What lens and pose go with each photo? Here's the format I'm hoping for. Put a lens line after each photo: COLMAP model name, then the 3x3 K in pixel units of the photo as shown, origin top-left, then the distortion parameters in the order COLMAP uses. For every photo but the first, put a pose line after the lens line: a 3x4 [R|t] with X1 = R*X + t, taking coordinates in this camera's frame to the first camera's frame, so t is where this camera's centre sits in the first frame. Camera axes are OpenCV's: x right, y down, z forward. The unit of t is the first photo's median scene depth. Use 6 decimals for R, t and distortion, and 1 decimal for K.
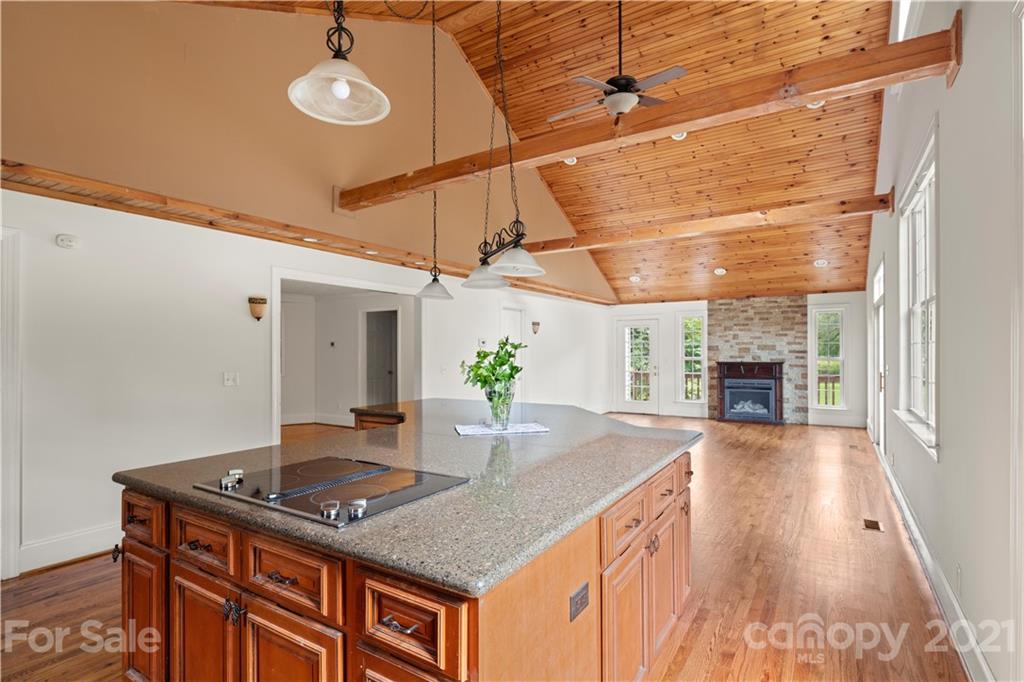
lens RADIAL K [[505.1, 0, 513.8], [0, 505.1, 345.2], [0, 0, 1]] dist [-0.000116, 0.000042]
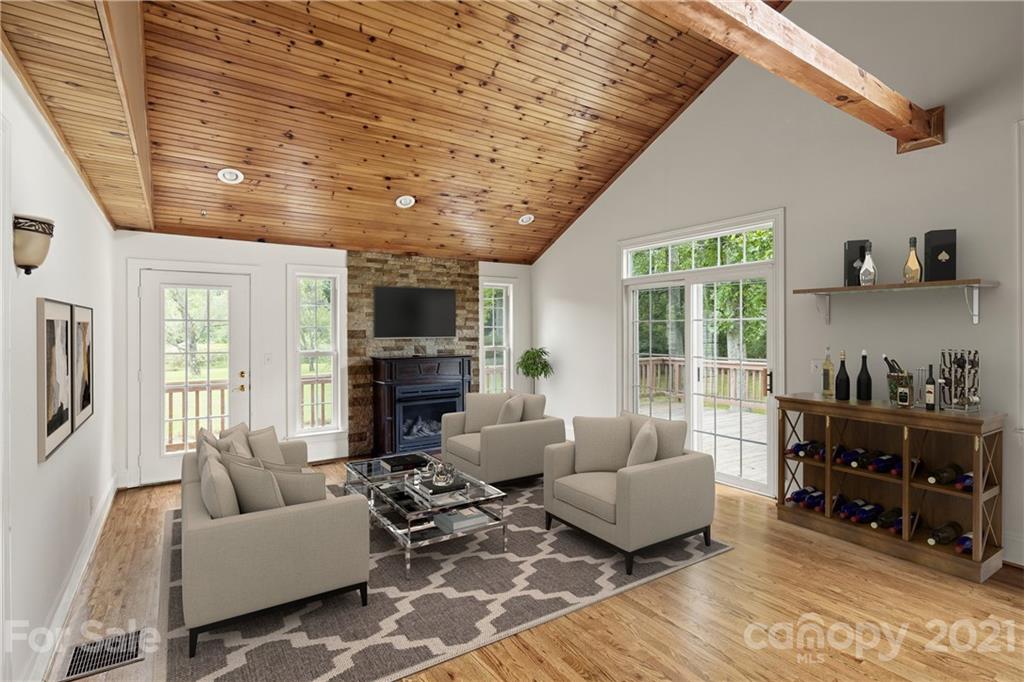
lens RADIAL K [[503.2, 0, 514.5], [0, 503.2, 335.9], [0, 0, 1]] dist [0.003231, 0.000092]
pose [[0.394989, -0.004385, 0.918676, -0.067931], [-0.005339, 0.999961, 0.007068, 0.002733], [-0.918670, -0.007697, 0.394950, 0.641575]]
